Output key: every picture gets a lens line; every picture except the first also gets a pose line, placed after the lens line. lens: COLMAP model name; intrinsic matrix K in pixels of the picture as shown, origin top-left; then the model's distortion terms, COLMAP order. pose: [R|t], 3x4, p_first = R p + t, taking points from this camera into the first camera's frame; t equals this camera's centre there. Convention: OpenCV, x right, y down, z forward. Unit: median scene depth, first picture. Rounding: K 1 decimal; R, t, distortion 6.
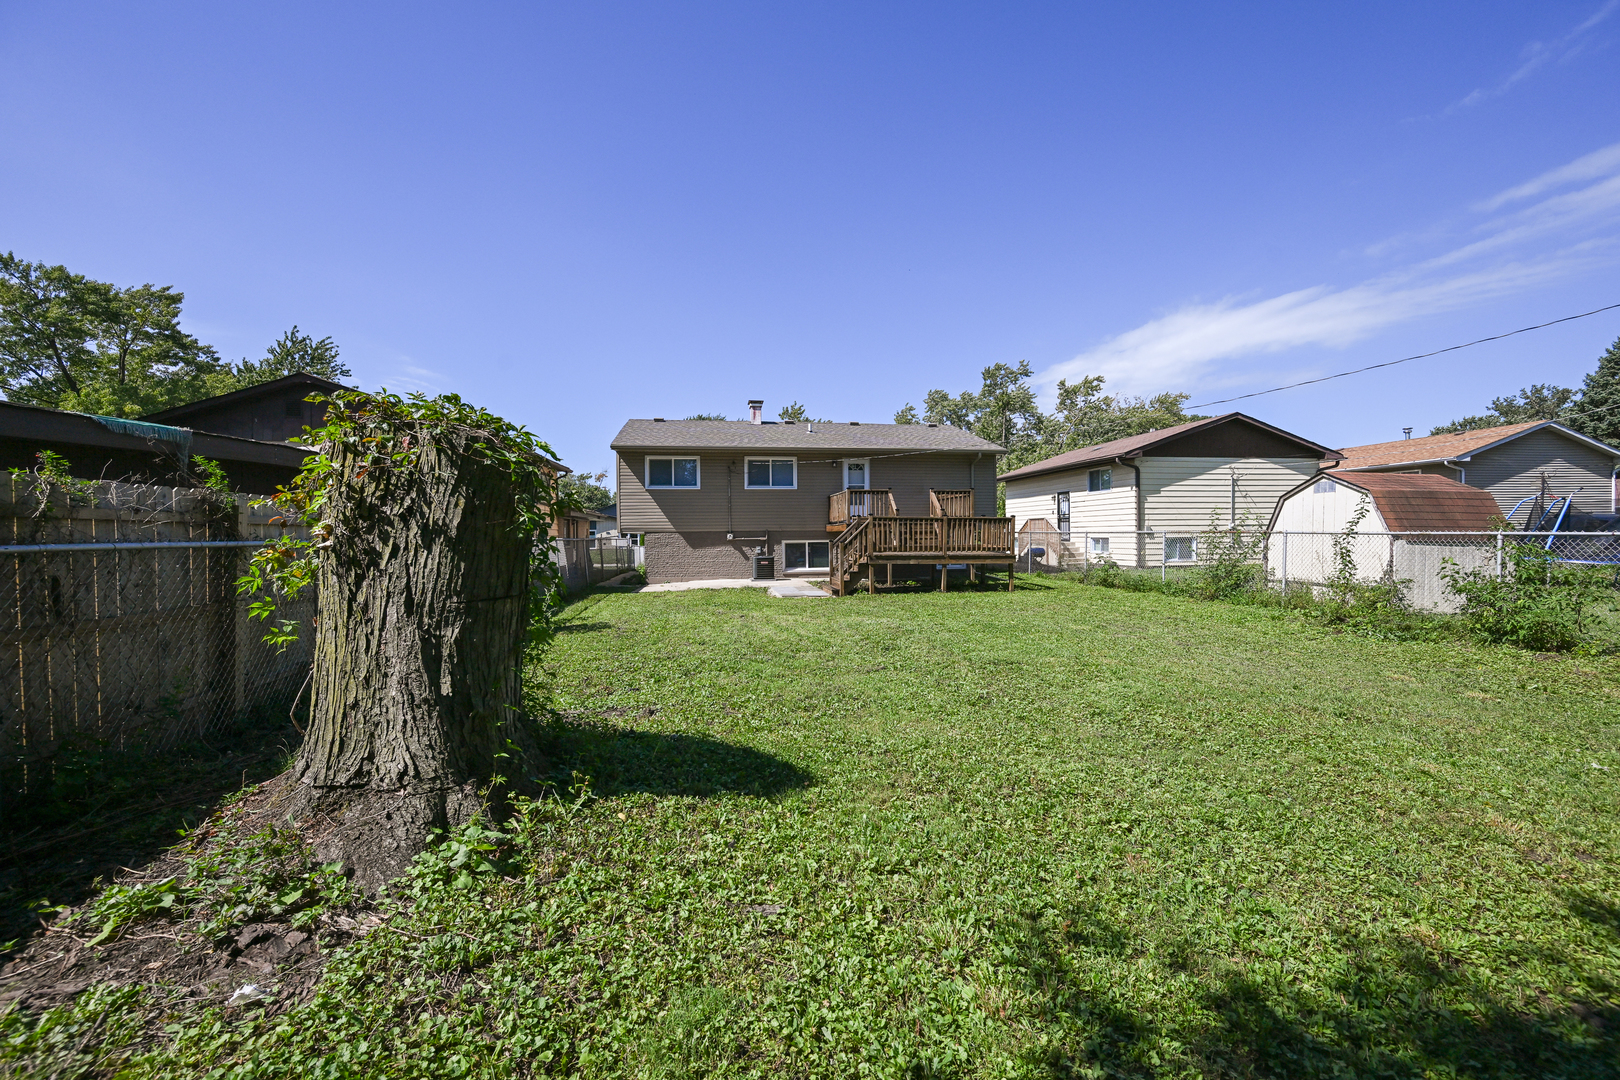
lens RADIAL K [[641.3, 0, 812.1], [0, 641.3, 527.8], [0, 0, 1]] dist [-0.002260, 0.000148]
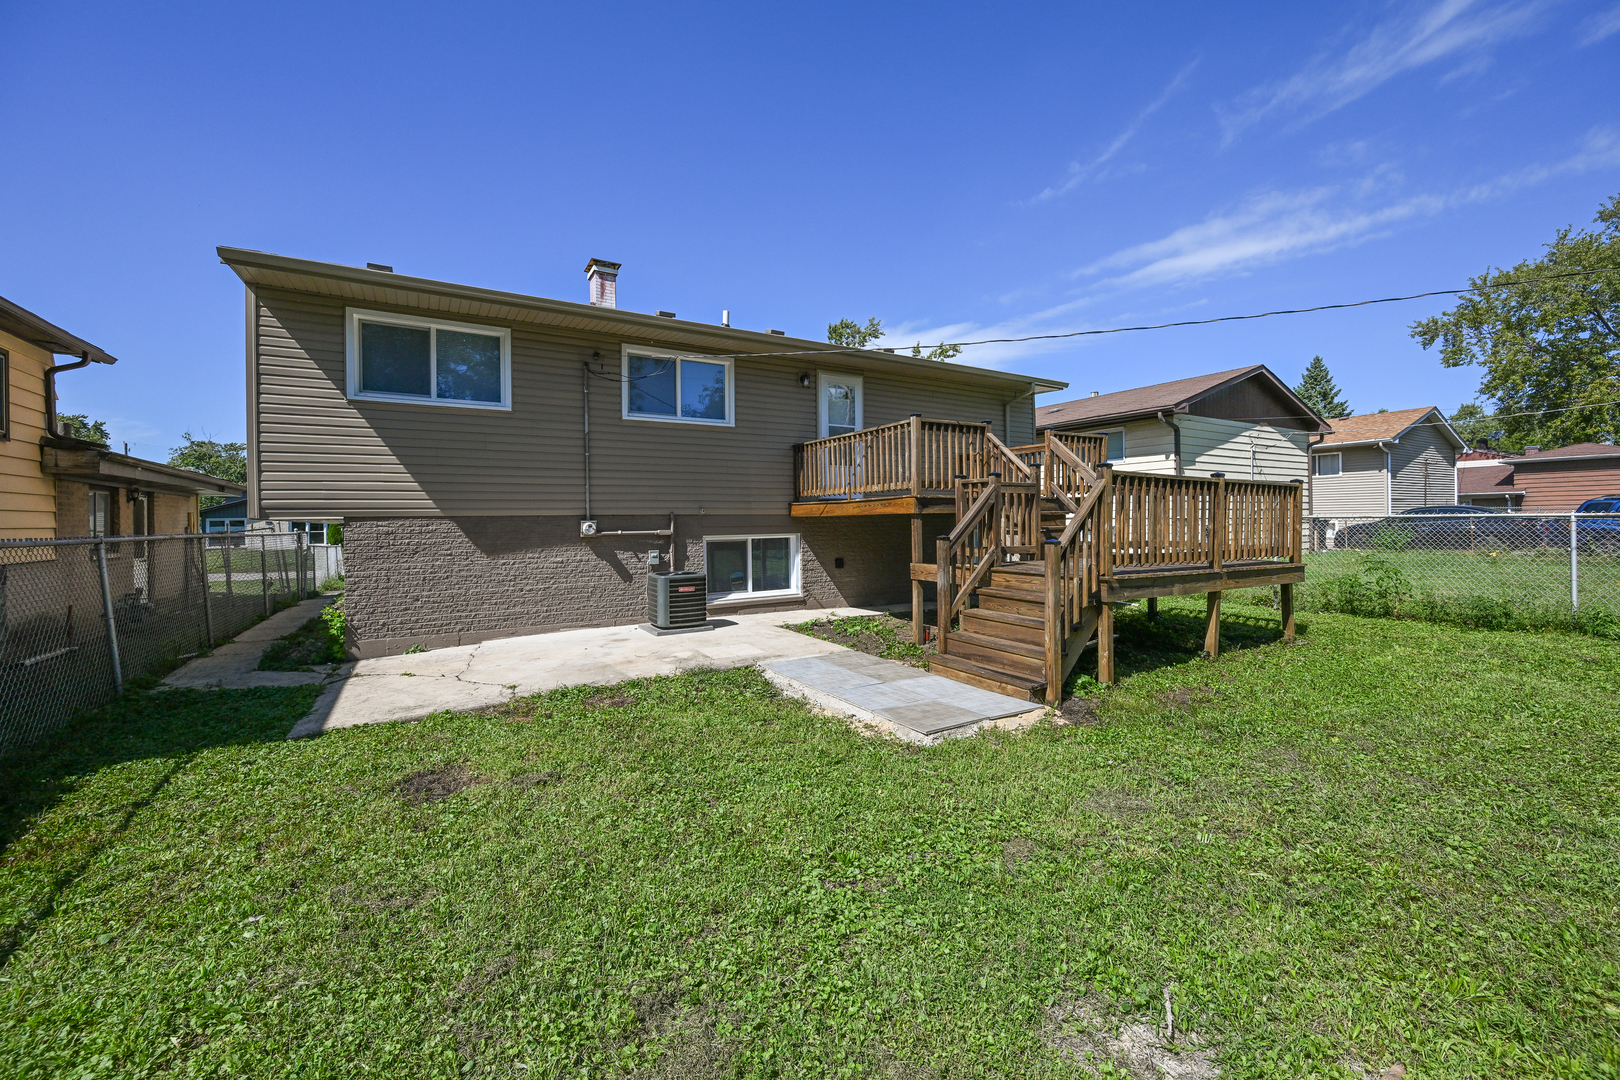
lens RADIAL K [[645.5, 0, 827.4], [0, 645.5, 516.7], [0, 0, 1]] dist [-0.000129, 0.000043]
pose [[0.923203, 0.000439, 0.384313, -0.141328], [-0.000161, 1.000000, -0.000758, 0.006417], [-0.384313, 0.000638, 0.923203, 0.527773]]
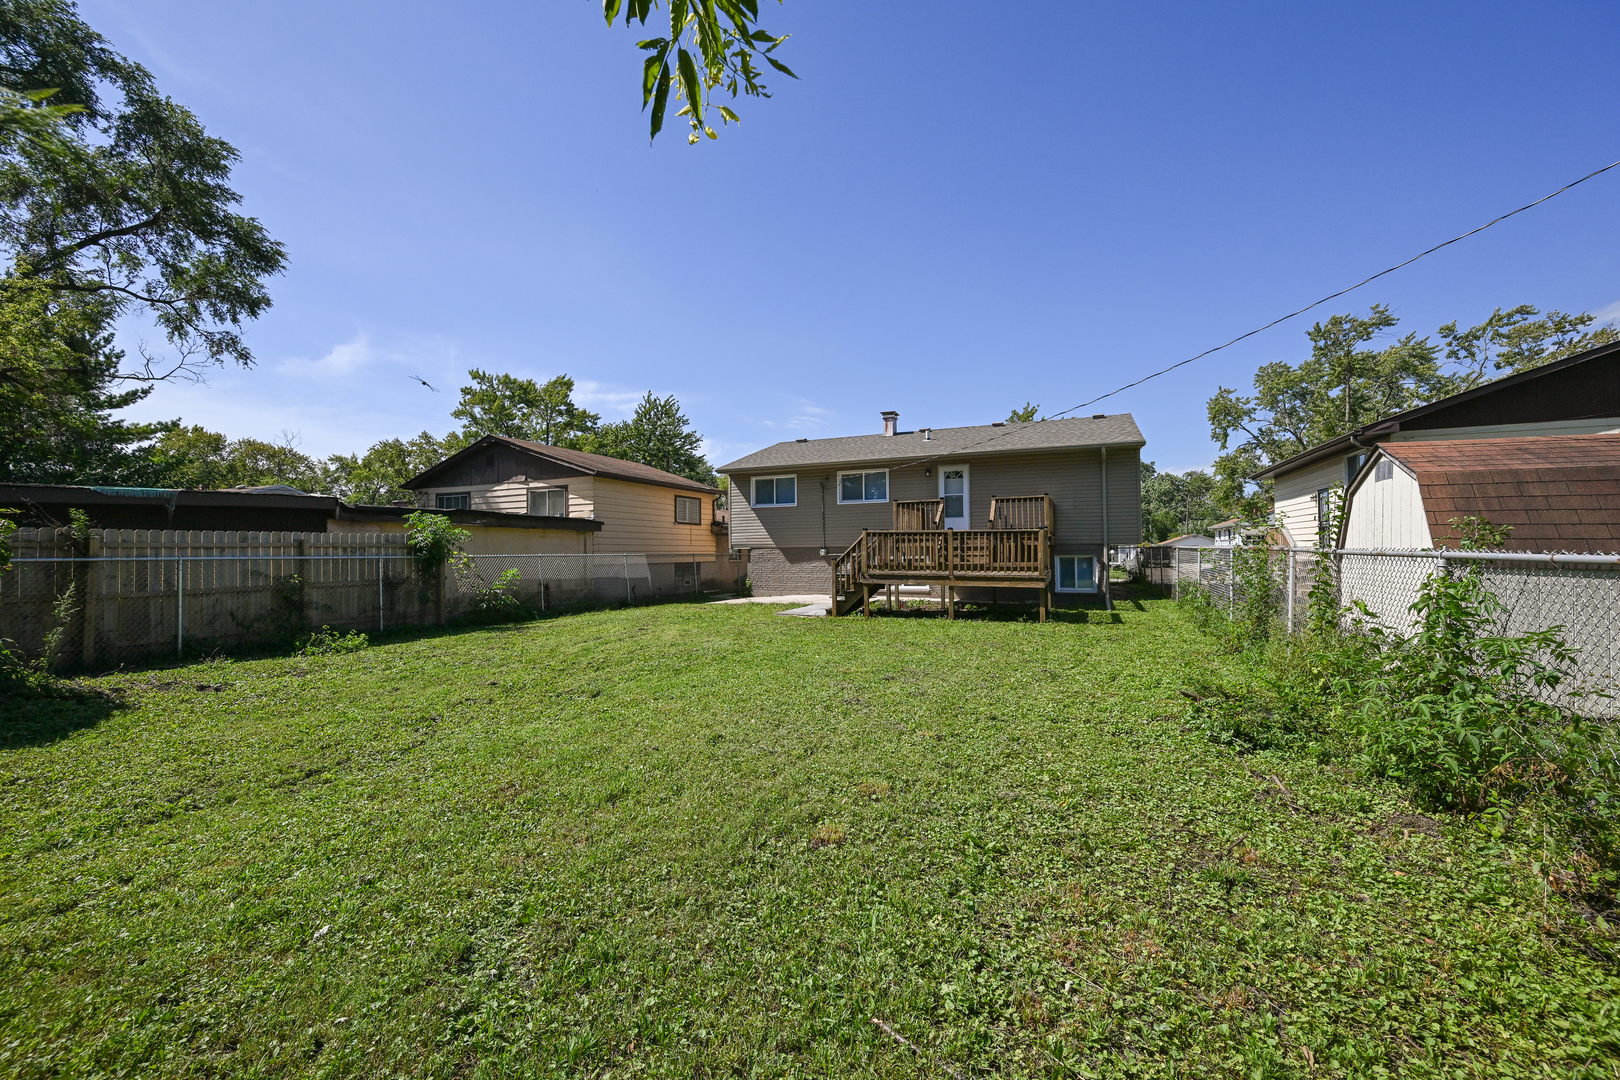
lens RADIAL K [[641.3, 0, 812.1], [0, 641.3, 527.8], [0, 0, 1]] dist [-0.002260, 0.000148]
pose [[0.847255, -0.018205, -0.530875, 0.377265], [0.007109, 0.999712, -0.022937, -0.001602], [0.531139, 0.015660, 0.847140, 0.137587]]
